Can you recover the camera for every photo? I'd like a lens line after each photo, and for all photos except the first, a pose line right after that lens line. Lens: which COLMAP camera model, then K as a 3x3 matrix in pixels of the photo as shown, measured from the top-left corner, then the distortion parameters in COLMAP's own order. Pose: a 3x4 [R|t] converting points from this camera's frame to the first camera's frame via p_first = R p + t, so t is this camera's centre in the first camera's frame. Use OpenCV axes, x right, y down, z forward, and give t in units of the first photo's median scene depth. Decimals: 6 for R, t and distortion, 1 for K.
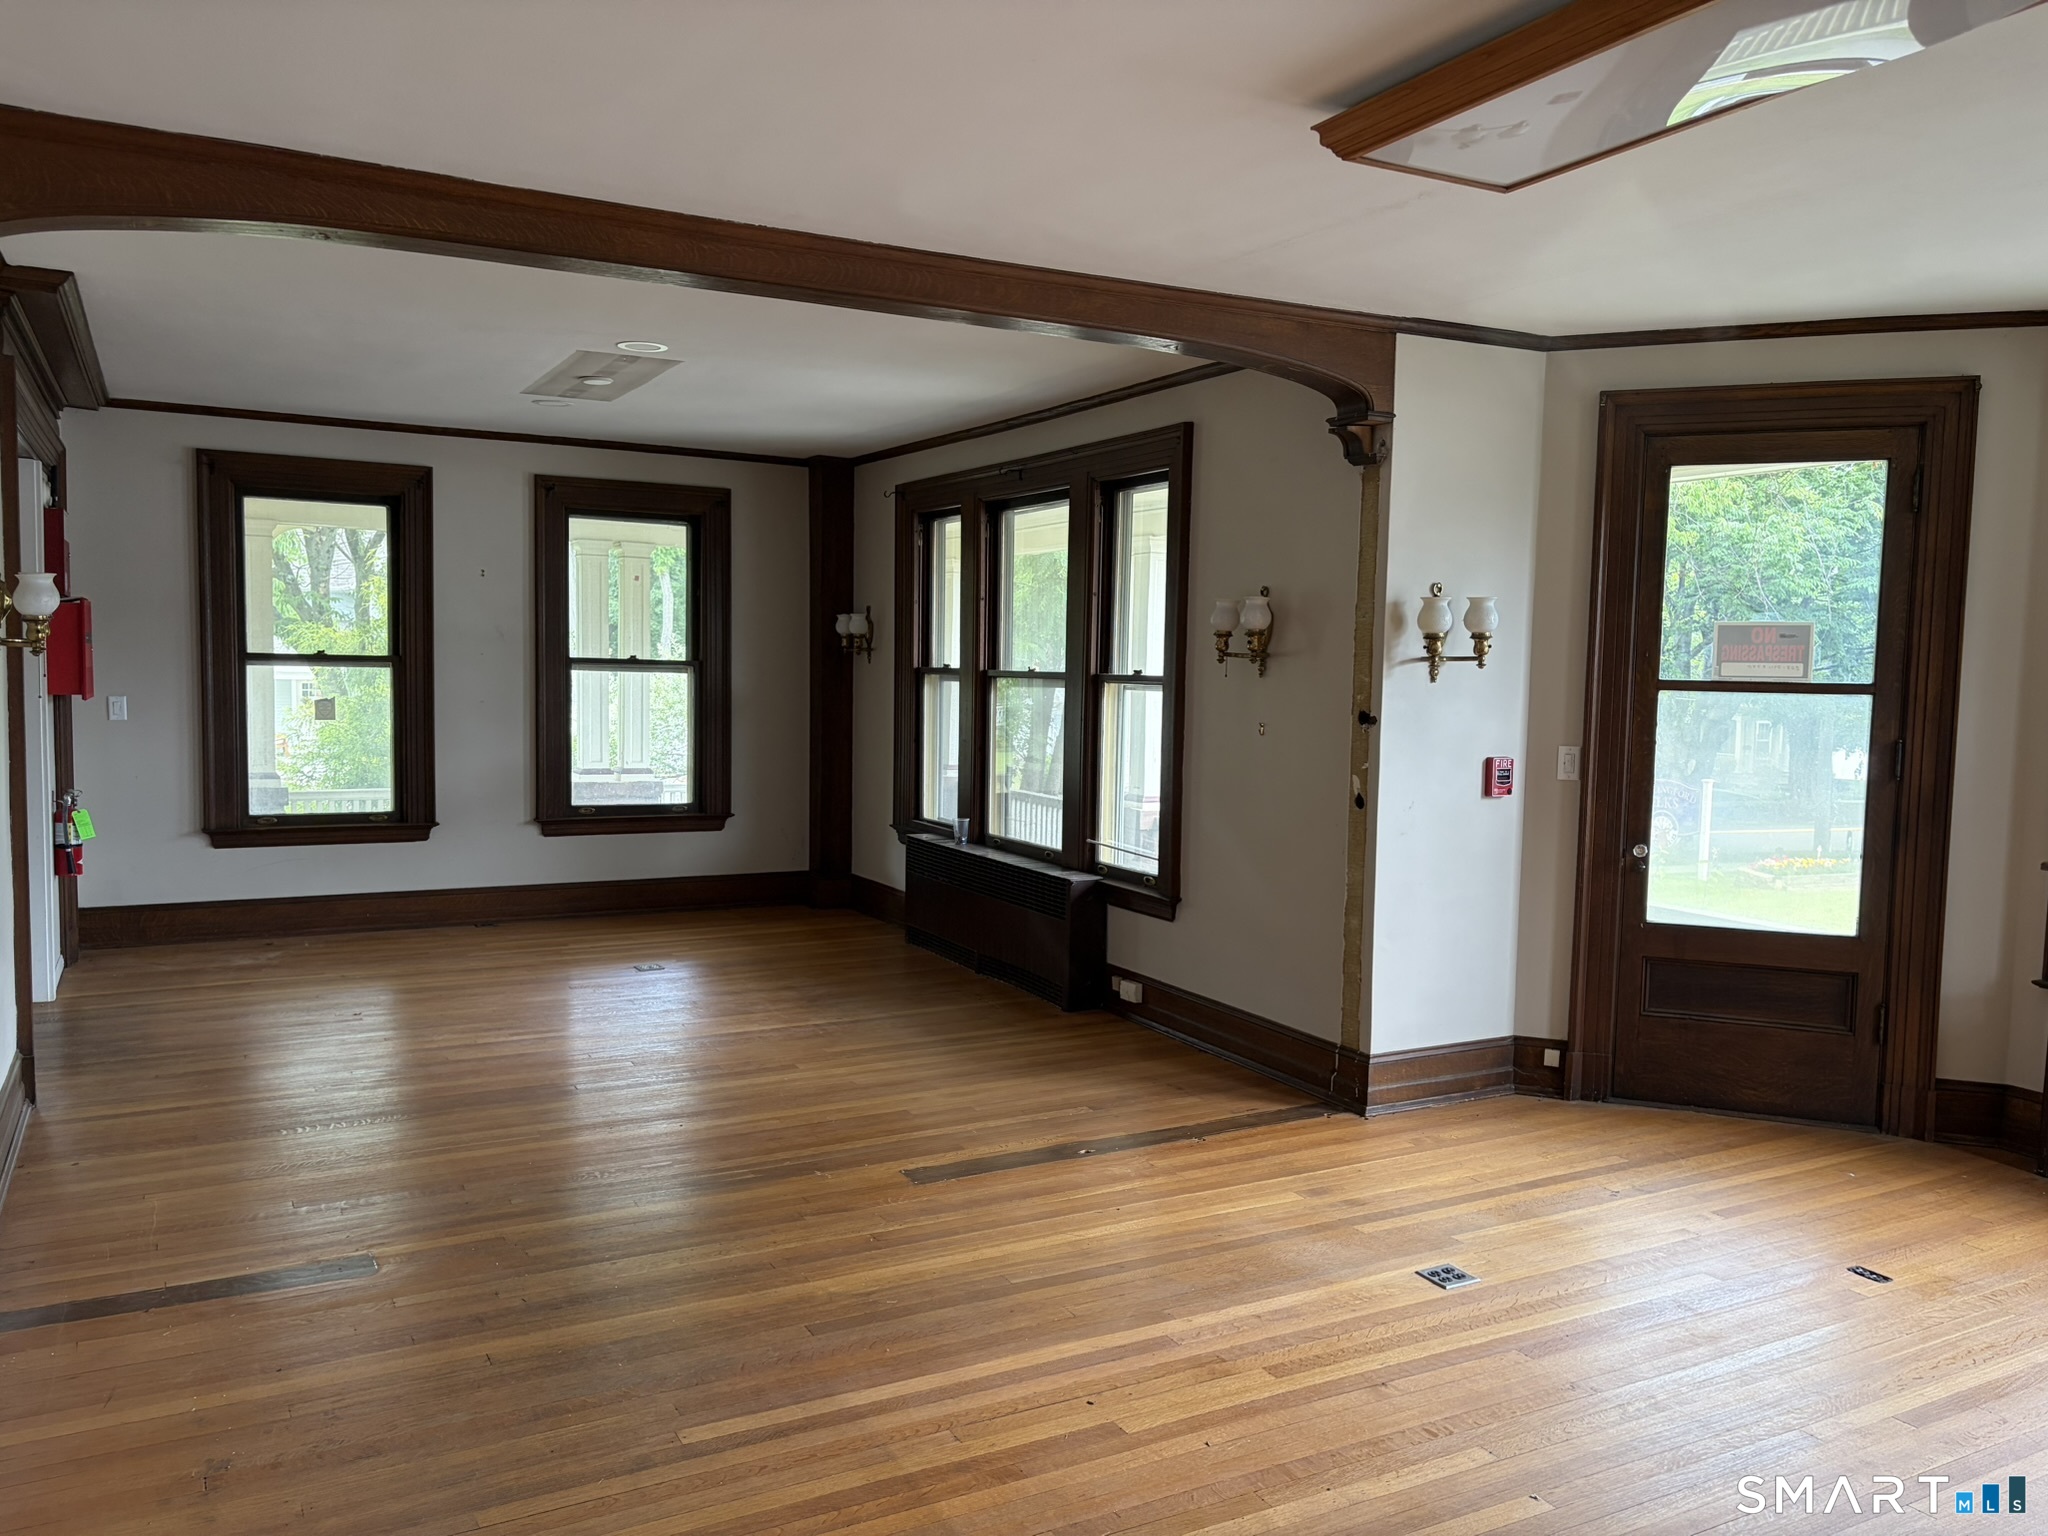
lens RADIAL K [[1550.6, 0, 1026.9], [0, 1550.6, 773.3], [0, 0, 1]] dist [-0.004738, -0.000242]
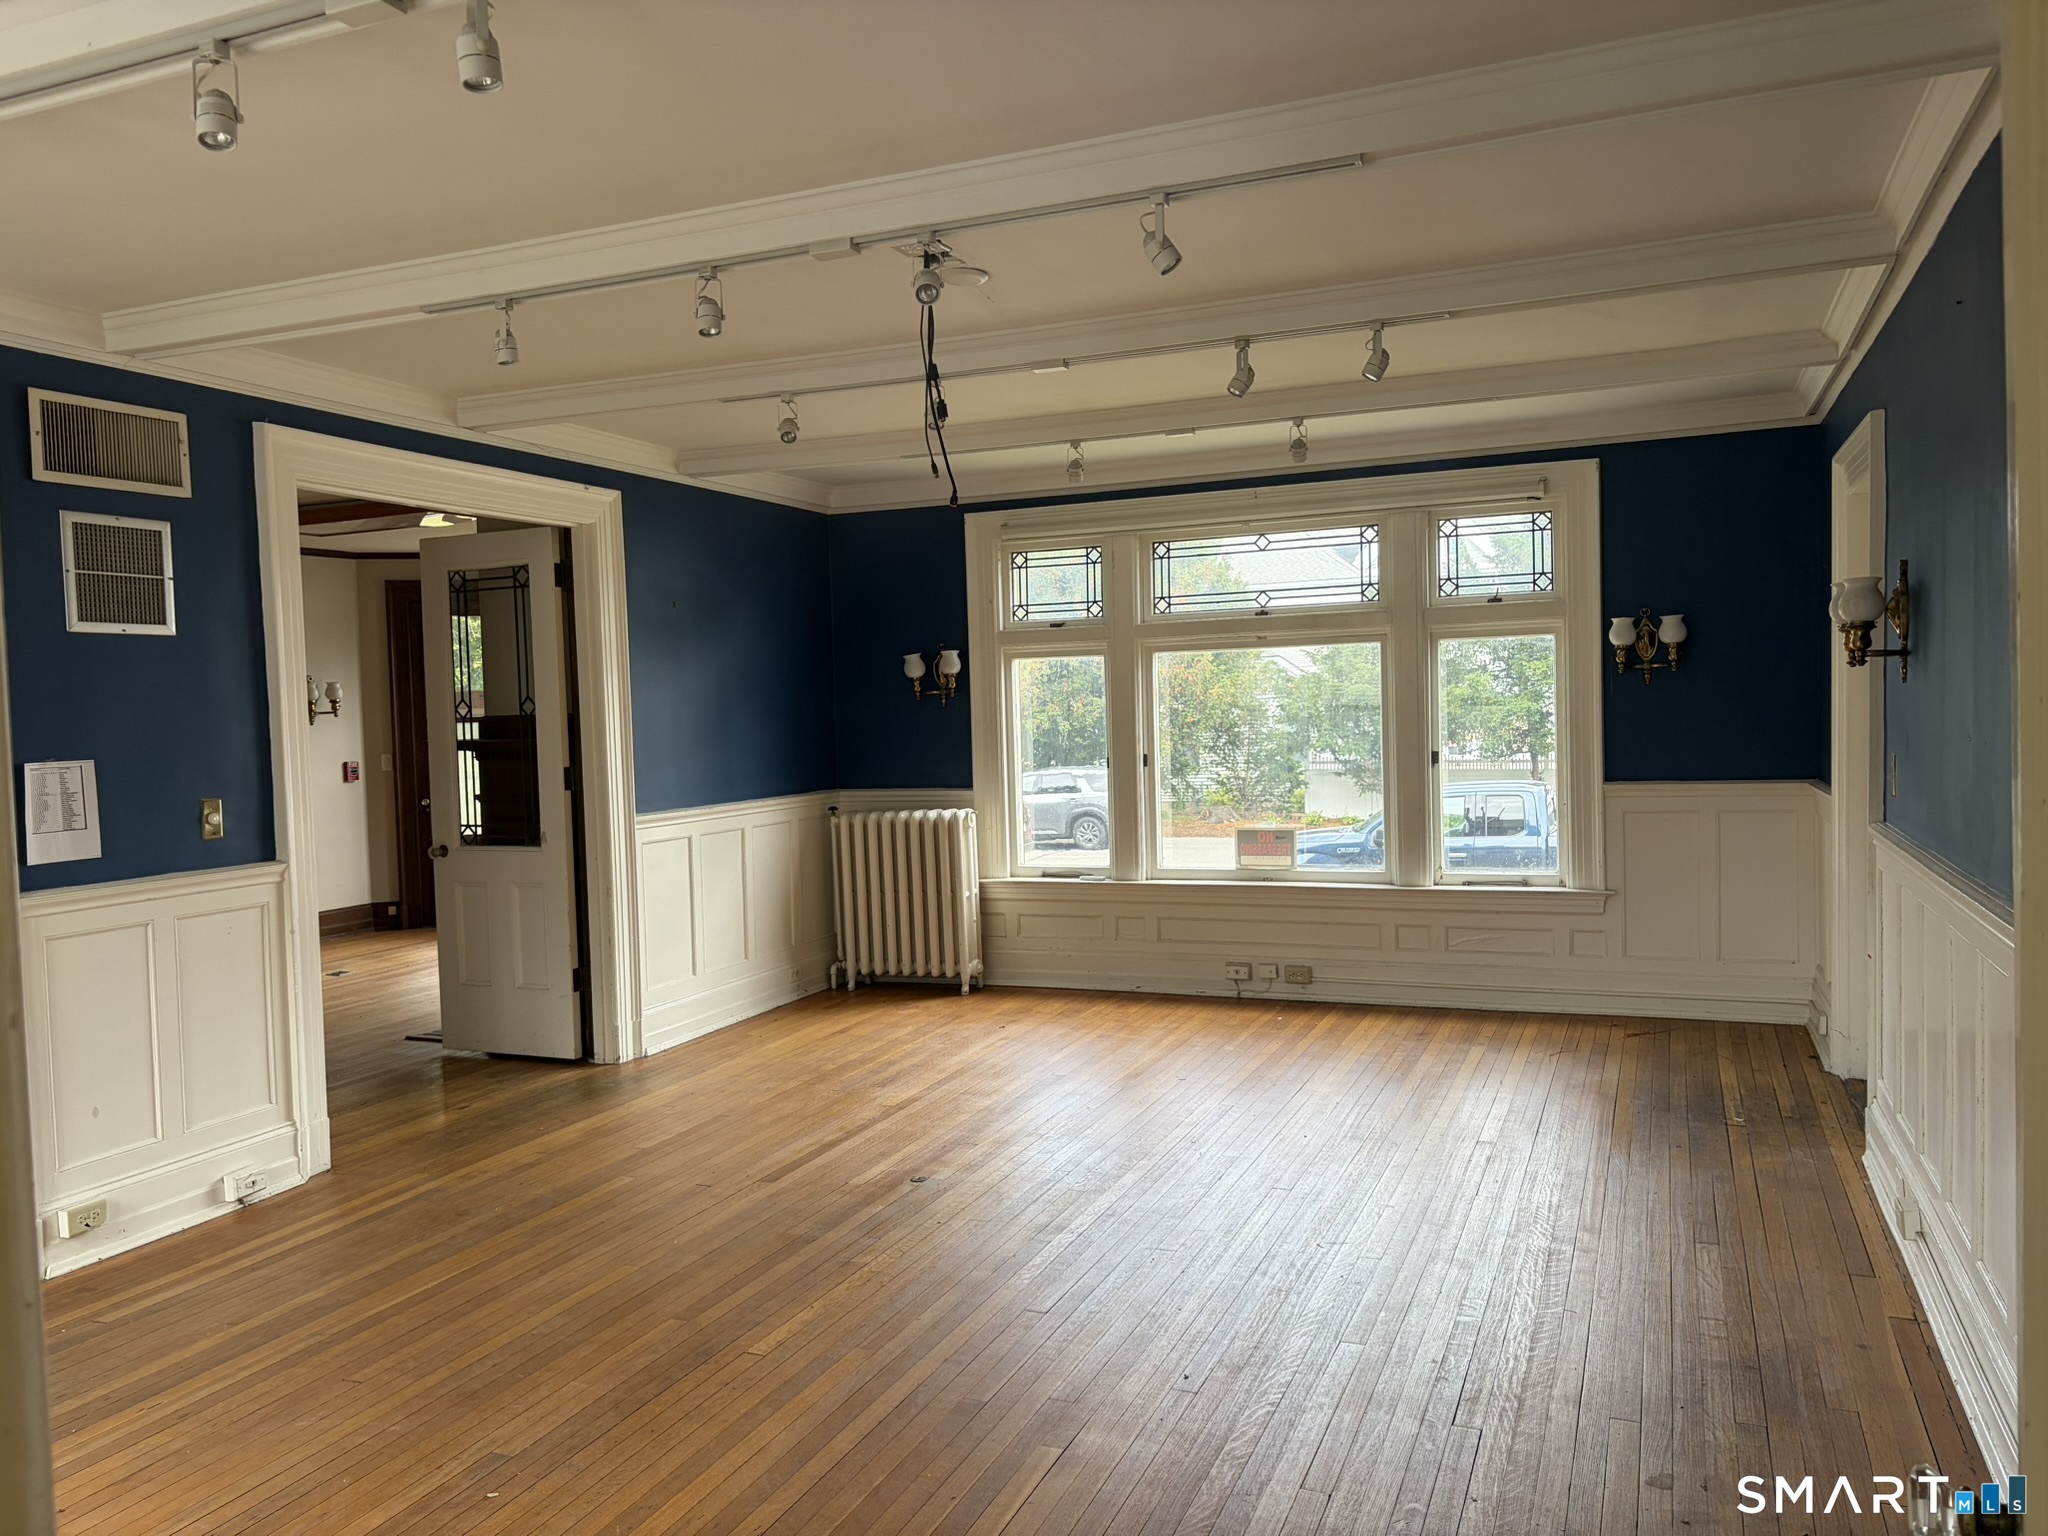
lens RADIAL K [[1550.6, 0, 1026.1], [0, 1550.6, 769.0], [0, 0, 1]] dist [-0.004738, -0.000242]
pose [[0.764215, -0.072451, 0.640879, -0.301538], [0.090856, 0.995855, 0.004240, 0.069049], [-0.638530, 0.054987, 0.767630, -1.059806]]
